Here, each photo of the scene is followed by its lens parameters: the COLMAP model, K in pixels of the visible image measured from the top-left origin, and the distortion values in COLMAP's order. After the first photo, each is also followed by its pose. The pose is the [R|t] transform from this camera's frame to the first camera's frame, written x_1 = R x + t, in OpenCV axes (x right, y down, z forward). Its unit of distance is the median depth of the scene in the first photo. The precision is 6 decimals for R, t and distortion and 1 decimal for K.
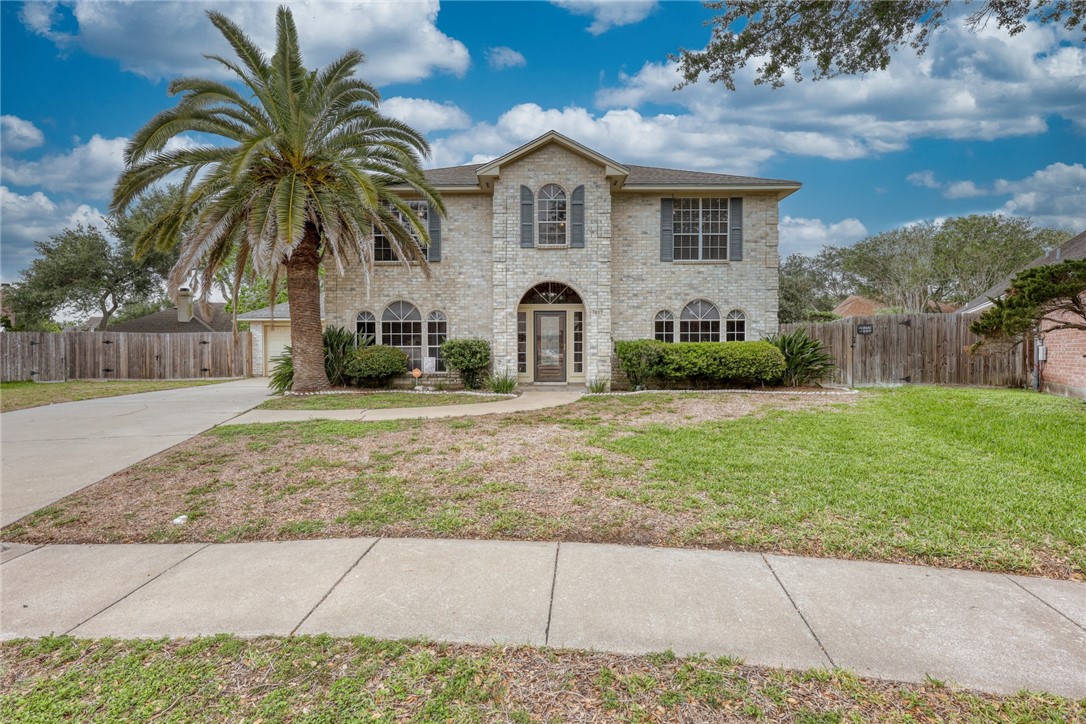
lens RADIAL K [[497.7, 0, 543.0], [0, 497.7, 362.0], [0, 0, 1]] dist [-0.000778, -0.000003]
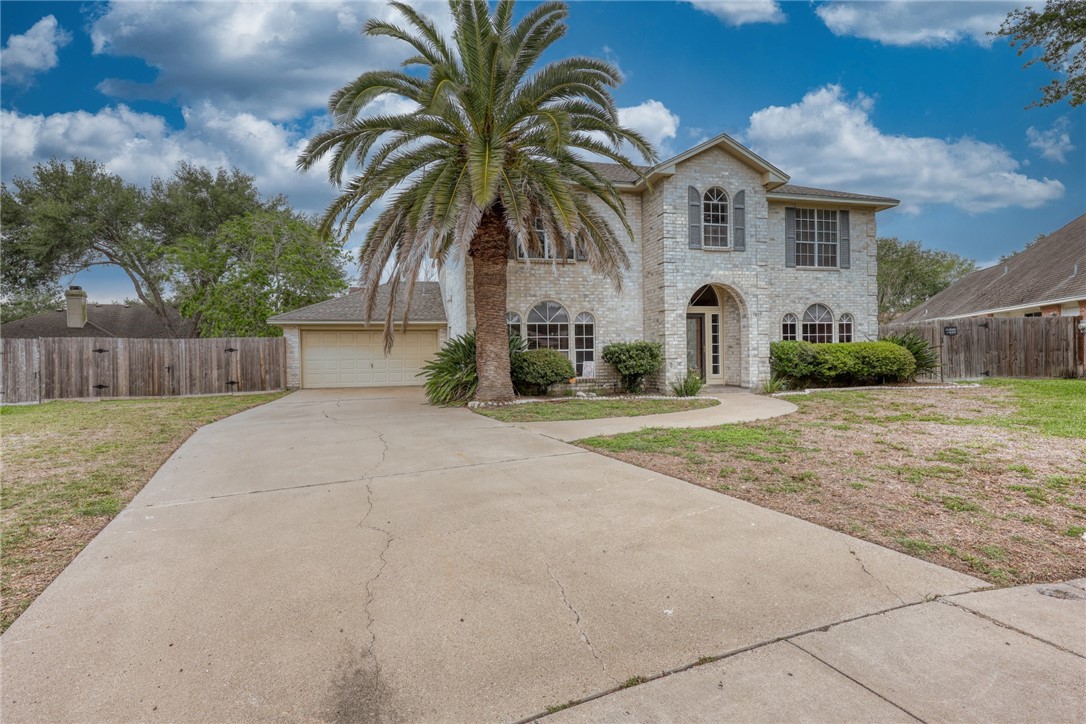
lens RADIAL K [[497.7, 0, 543.0], [0, 497.7, 362.0], [0, 0, 1]] dist [-0.000778, -0.000003]
pose [[0.972853, -0.016287, 0.230851, -0.509073], [0.019500, 0.999742, -0.011642, 0.000939], [-0.230601, 0.015828, 0.972920, 0.098604]]
